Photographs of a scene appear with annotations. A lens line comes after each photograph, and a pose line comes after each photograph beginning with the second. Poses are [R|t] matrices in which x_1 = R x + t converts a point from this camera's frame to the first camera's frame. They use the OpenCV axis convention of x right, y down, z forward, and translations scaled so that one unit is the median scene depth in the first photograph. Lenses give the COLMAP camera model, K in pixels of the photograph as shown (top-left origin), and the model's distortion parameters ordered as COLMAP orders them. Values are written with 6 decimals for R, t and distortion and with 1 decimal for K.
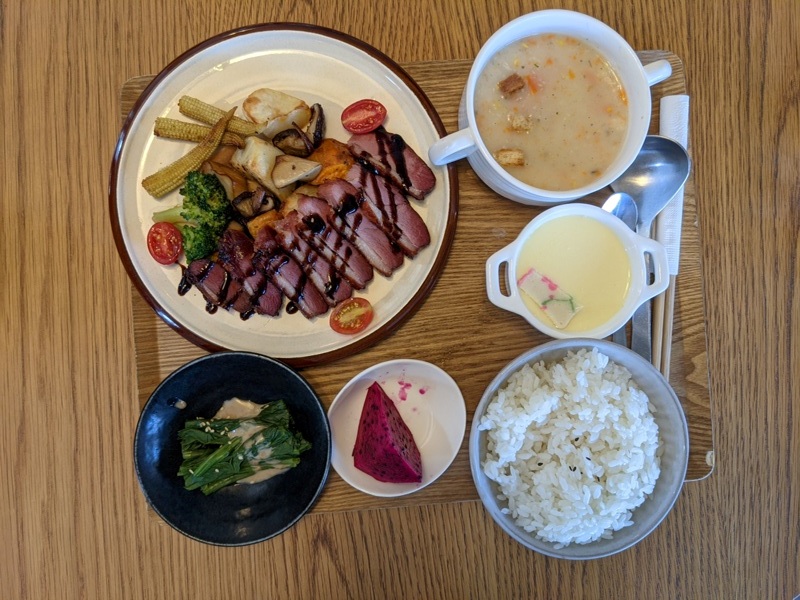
lens RADIAL K [[643.7, 0, 402.5], [0, 643.7, 299.2], [0, 0, 1]] dist [0.022604, -0.030143]
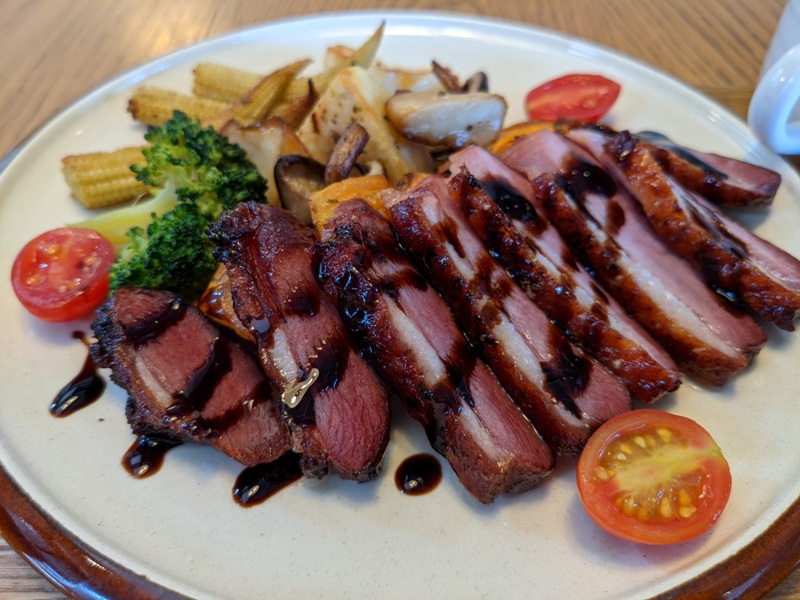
lens RADIAL K [[643.7, 0, 395.2], [0, 643.7, 300.7], [0, 0, 1]] dist [0.022604, -0.030143]
pose [[0.997638, -0.006434, -0.068385, -0.164259], [-0.036674, 0.791919, -0.609524, 0.132884], [0.058077, 0.610593, 0.789812, 0.733526]]
